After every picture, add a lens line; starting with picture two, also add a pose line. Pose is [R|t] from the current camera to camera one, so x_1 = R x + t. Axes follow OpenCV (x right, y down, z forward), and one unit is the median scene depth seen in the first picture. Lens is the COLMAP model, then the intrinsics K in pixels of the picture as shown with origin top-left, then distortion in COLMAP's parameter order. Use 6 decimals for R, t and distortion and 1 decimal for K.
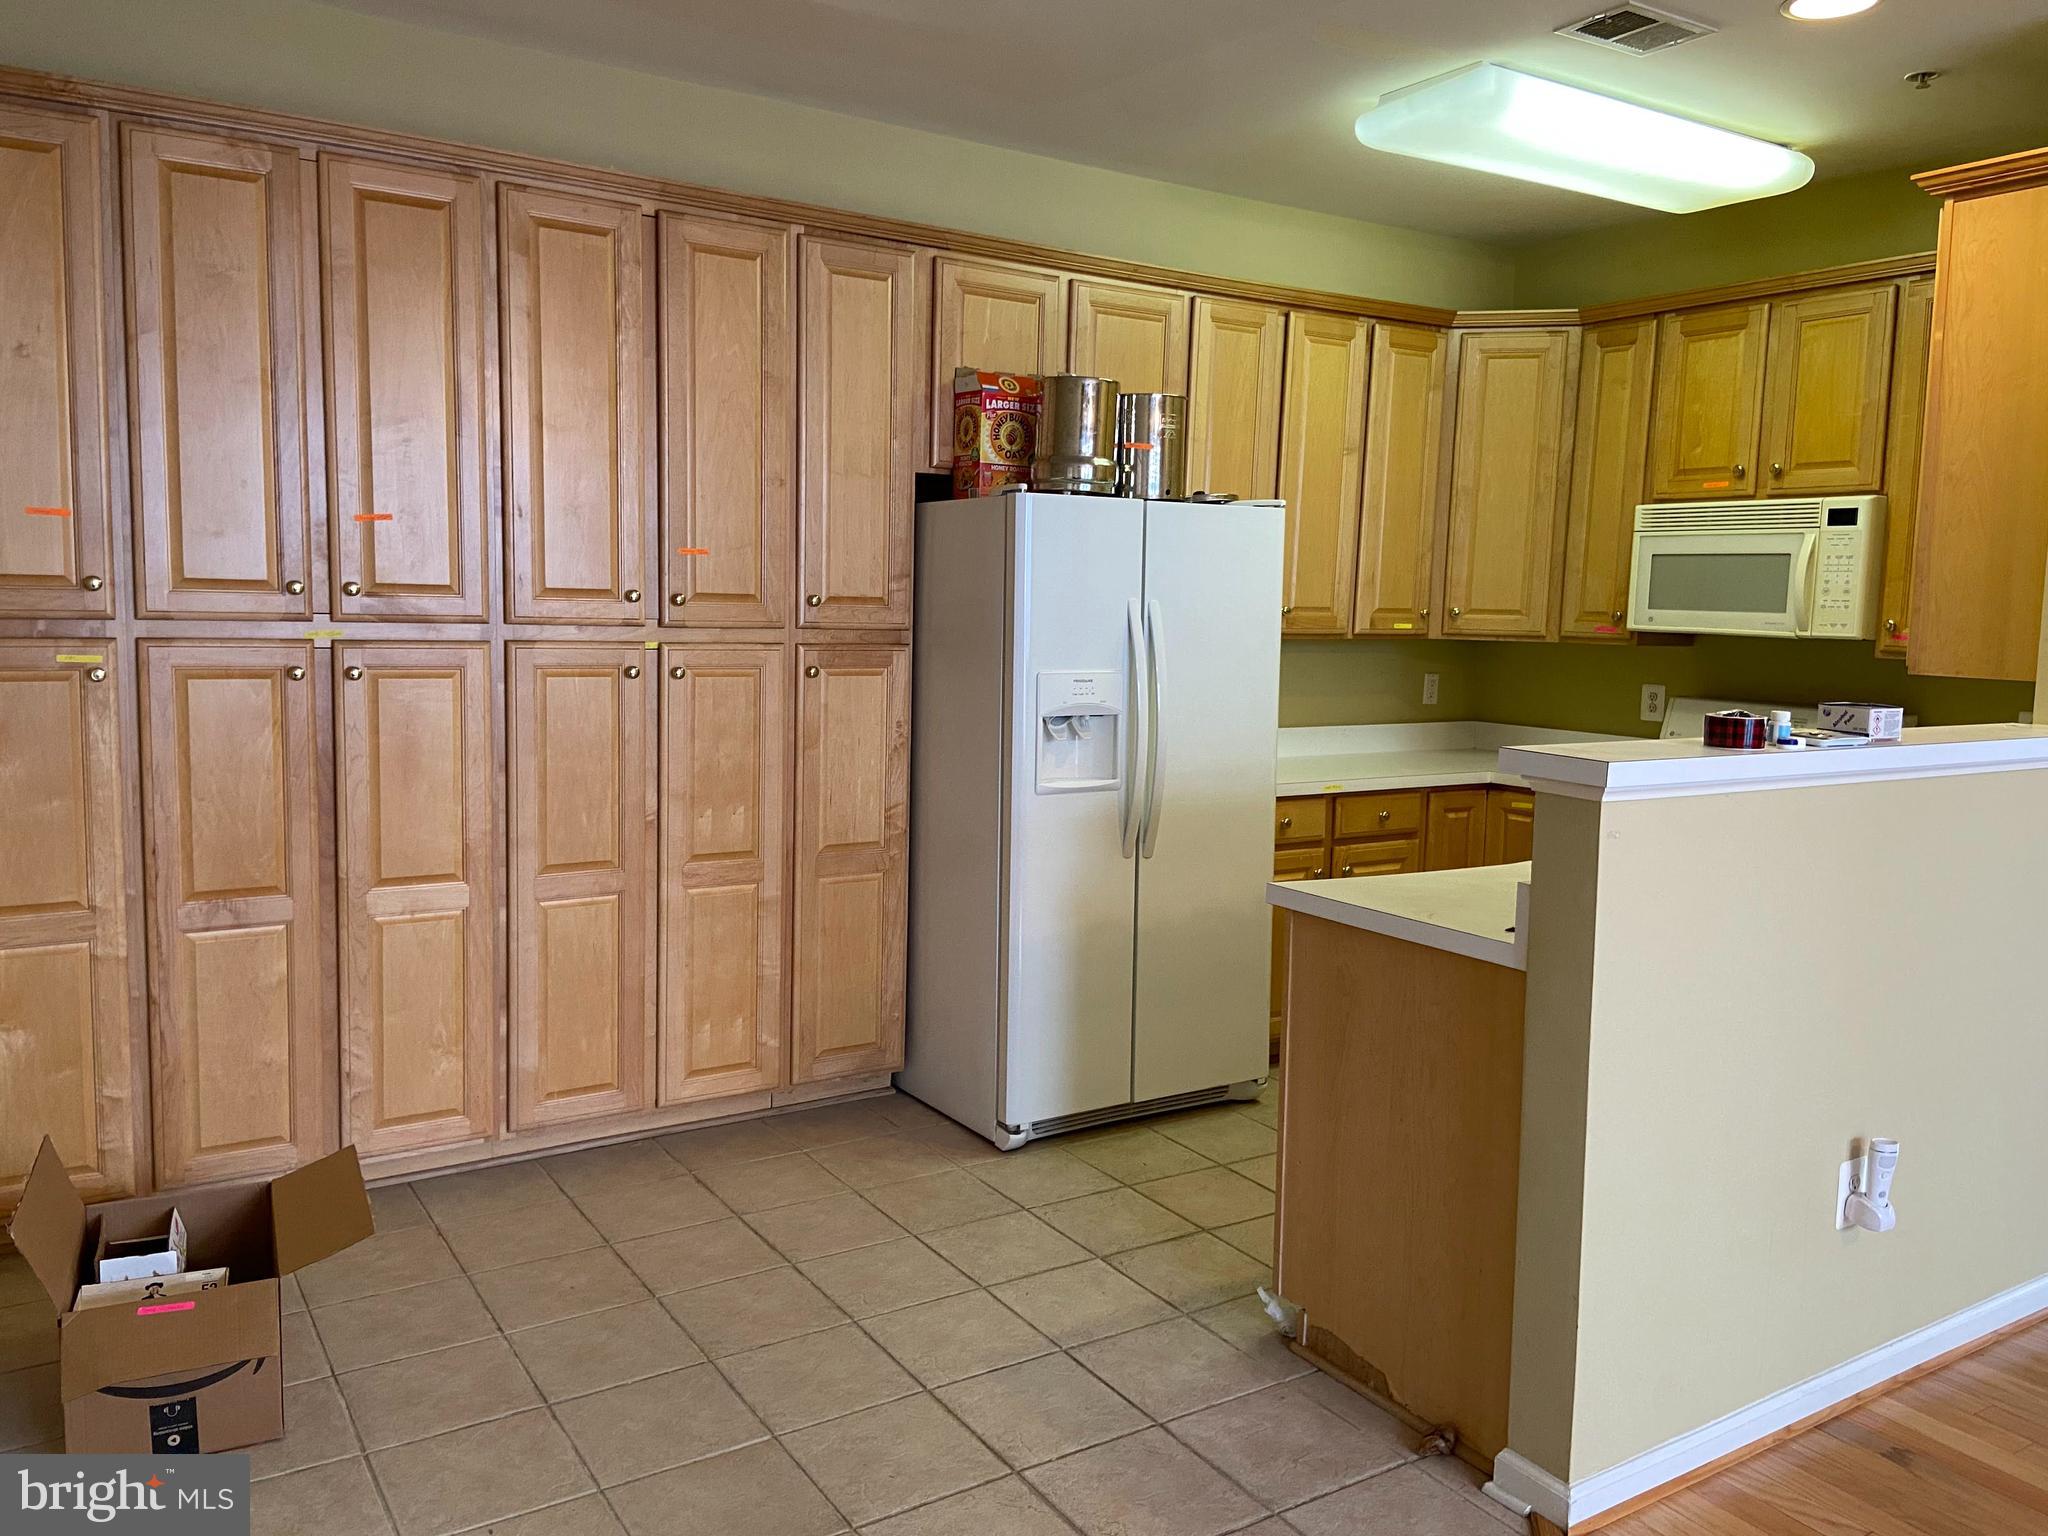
lens RADIAL K [[1532.0, 0, 1021.9], [0, 1532.0, 746.4], [0, 0, 1]] dist [0.113855, -0.141562]
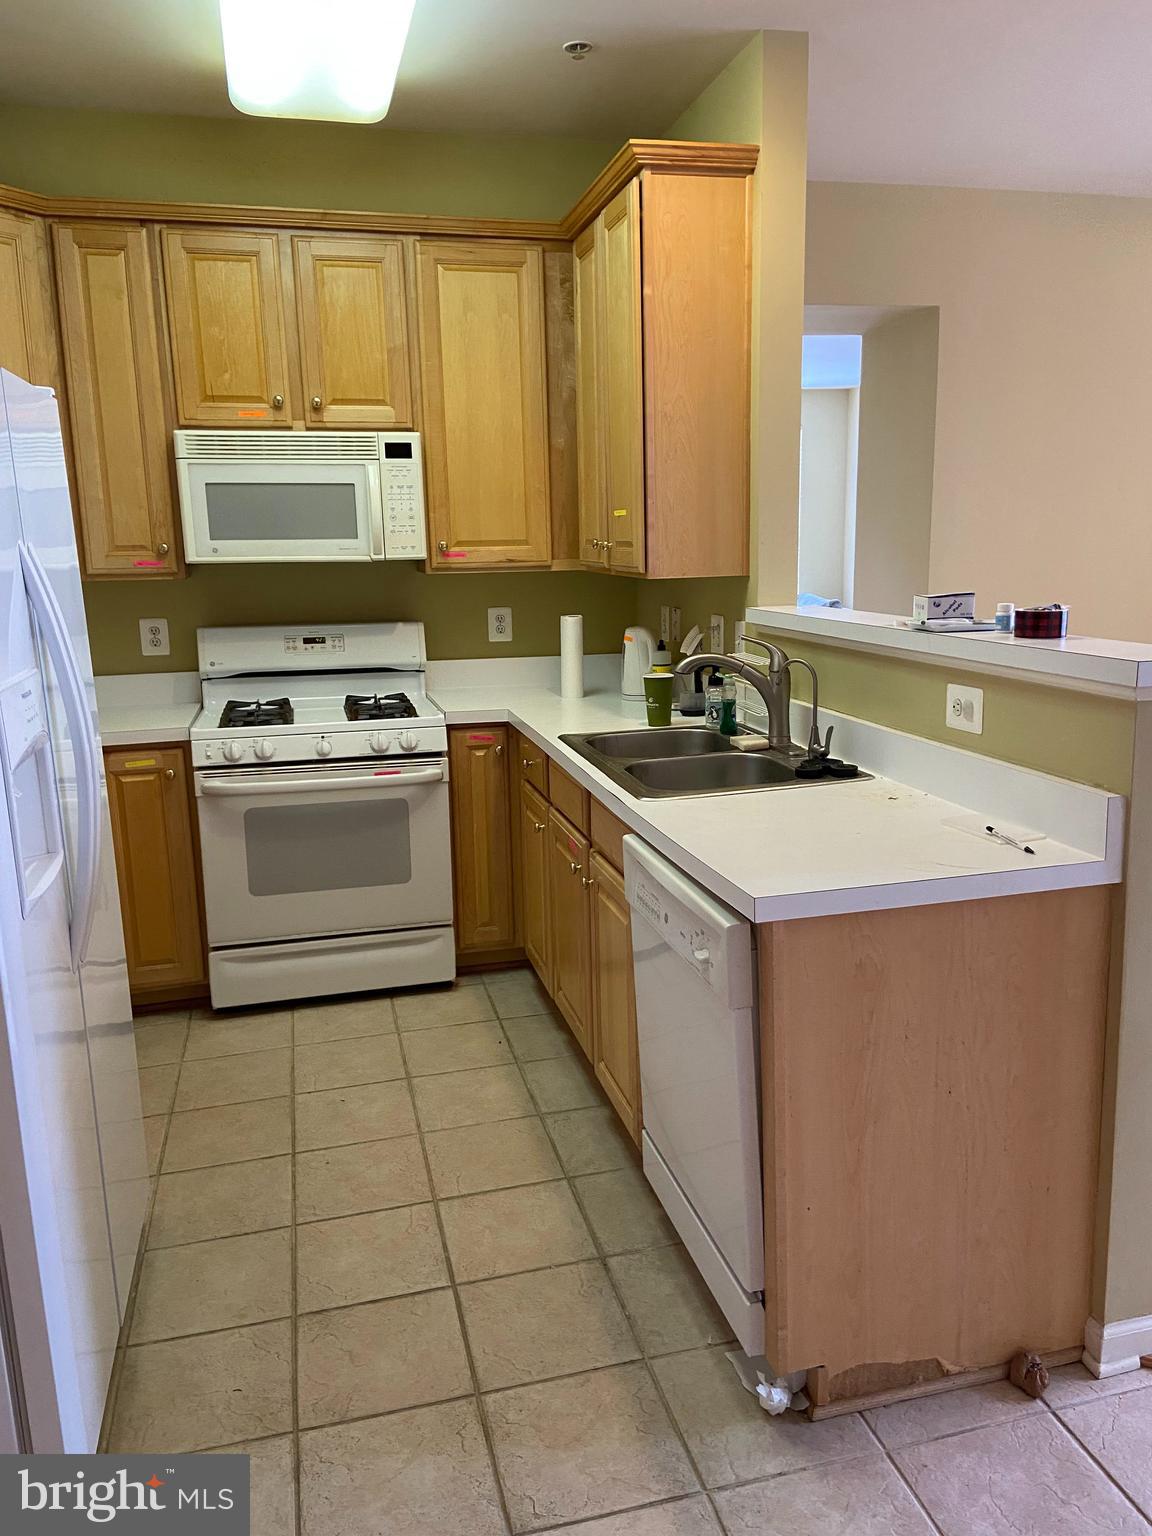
lens RADIAL K [[1149.0, 0, 593.5], [0, 1149.0, 751.7], [0, 0, 1]] dist [0.113855, -0.141562]
pose [[0.307781, -0.203459, 0.929449, -0.254687], [0.124985, 0.977049, 0.172491, -0.059440], [-0.943213, 0.063077, 0.326146, 0.592884]]
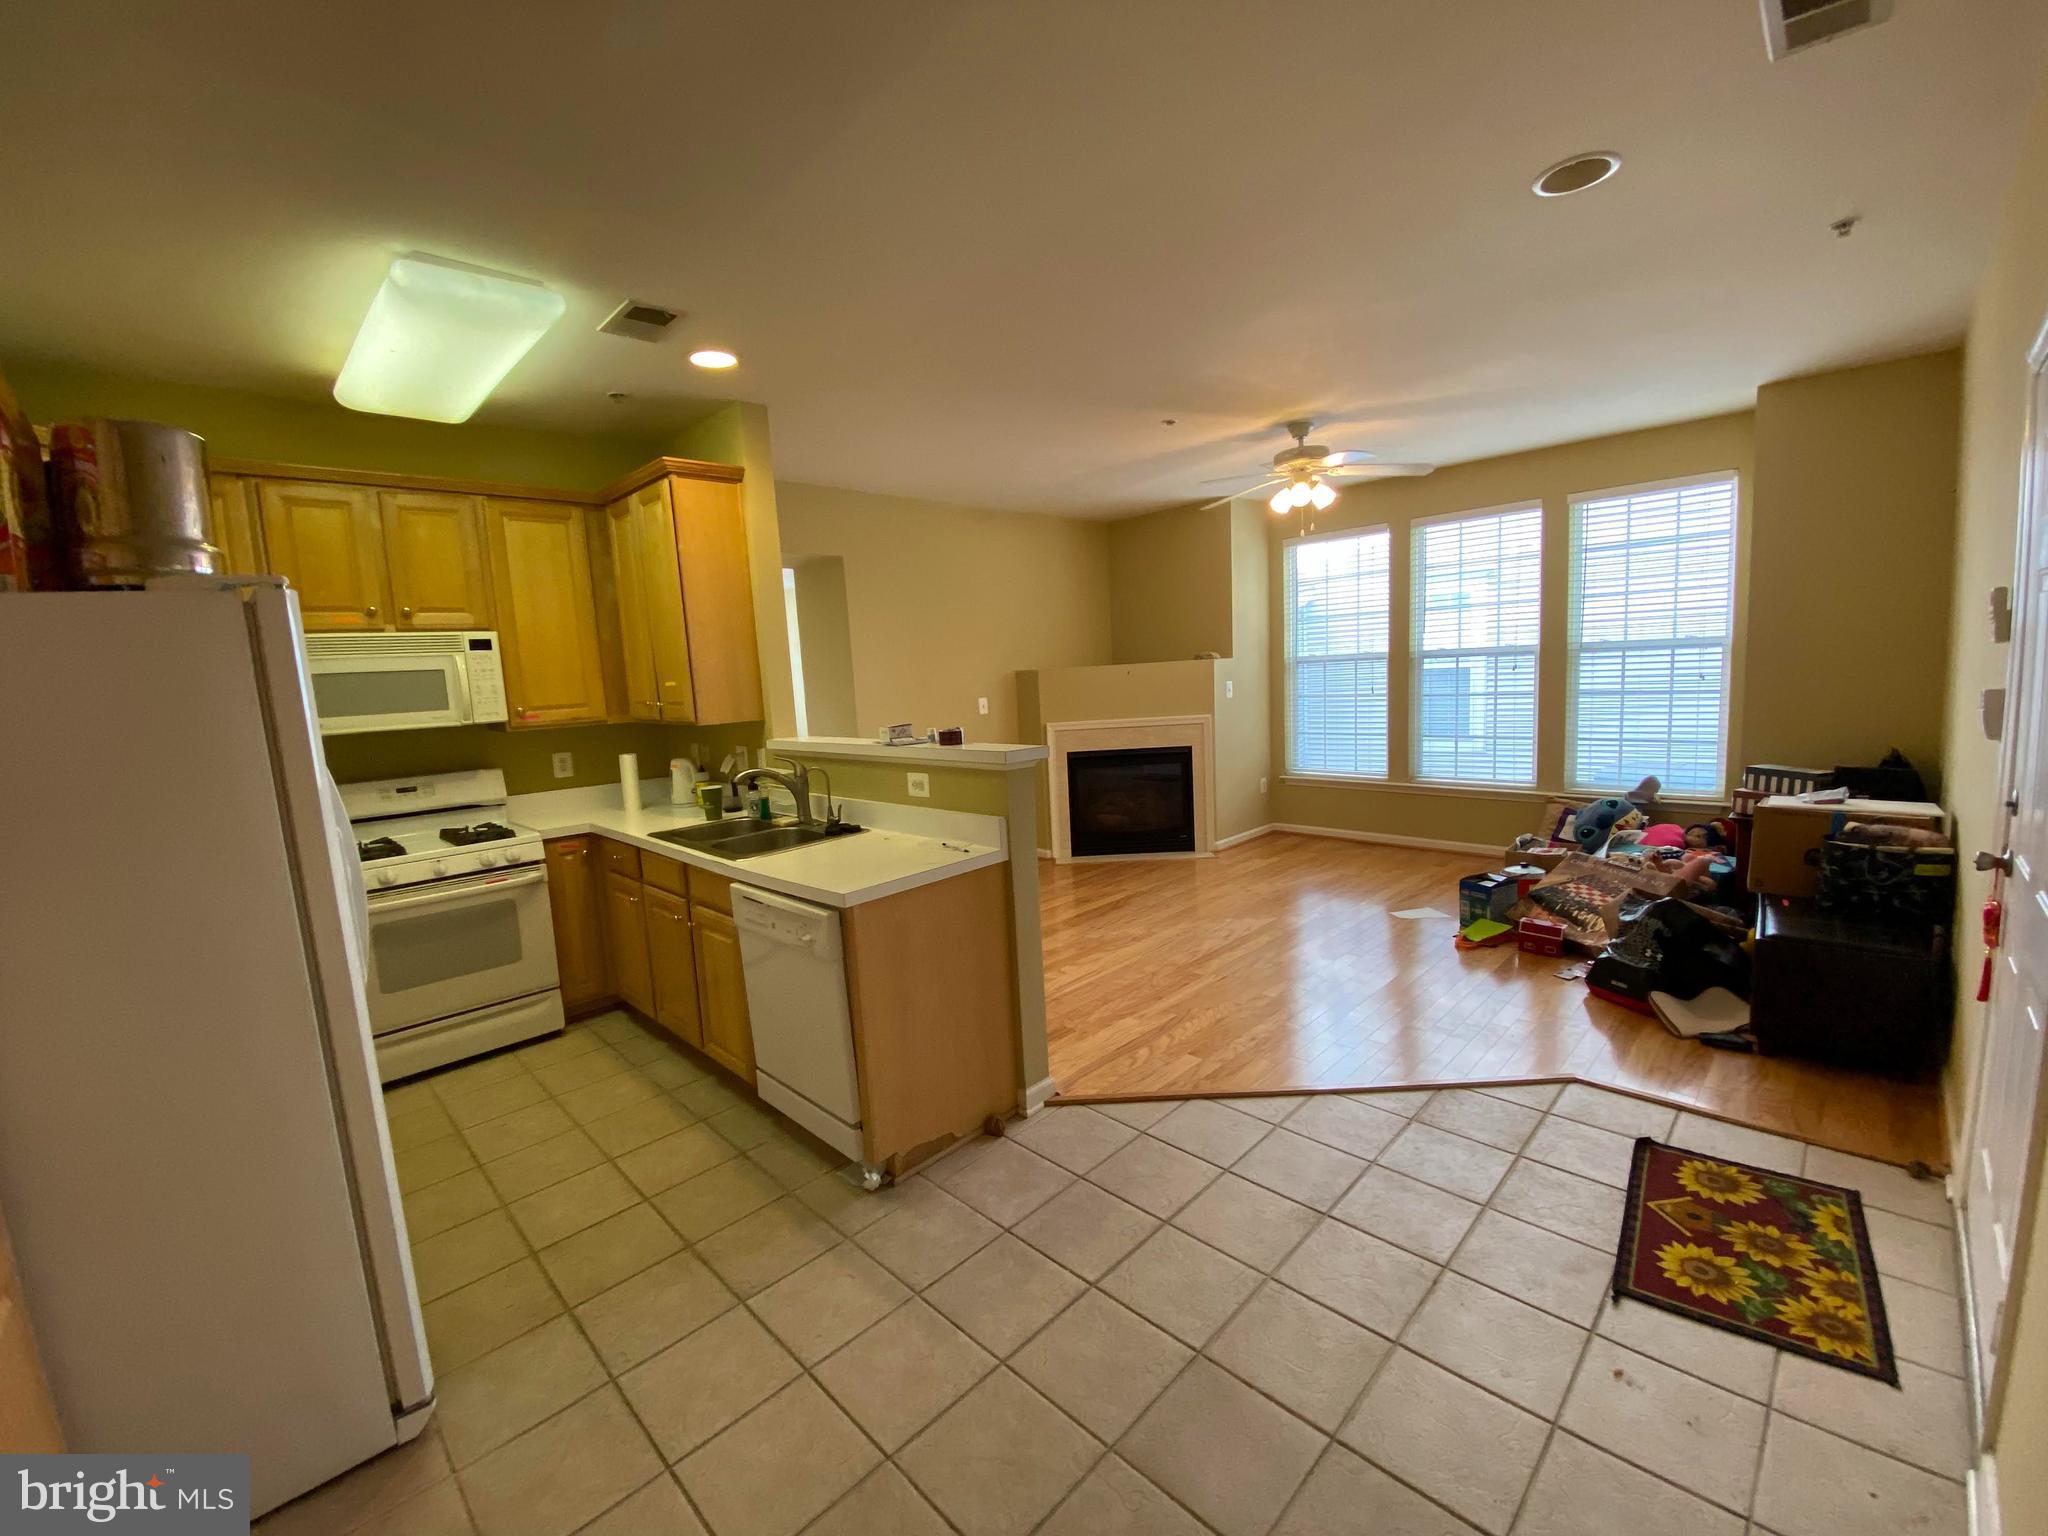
lens RADIAL K [[825.1, 0, 1022.1], [0, 825.1, 760.6], [0, 0, 1]] dist [0.007435, -0.015544]
pose [[-0.213451, -0.120903, 0.969444, -0.388038], [0.149409, 0.976600, 0.154692, -0.079373], [-0.965461, 0.177863, -0.190392, 0.644921]]
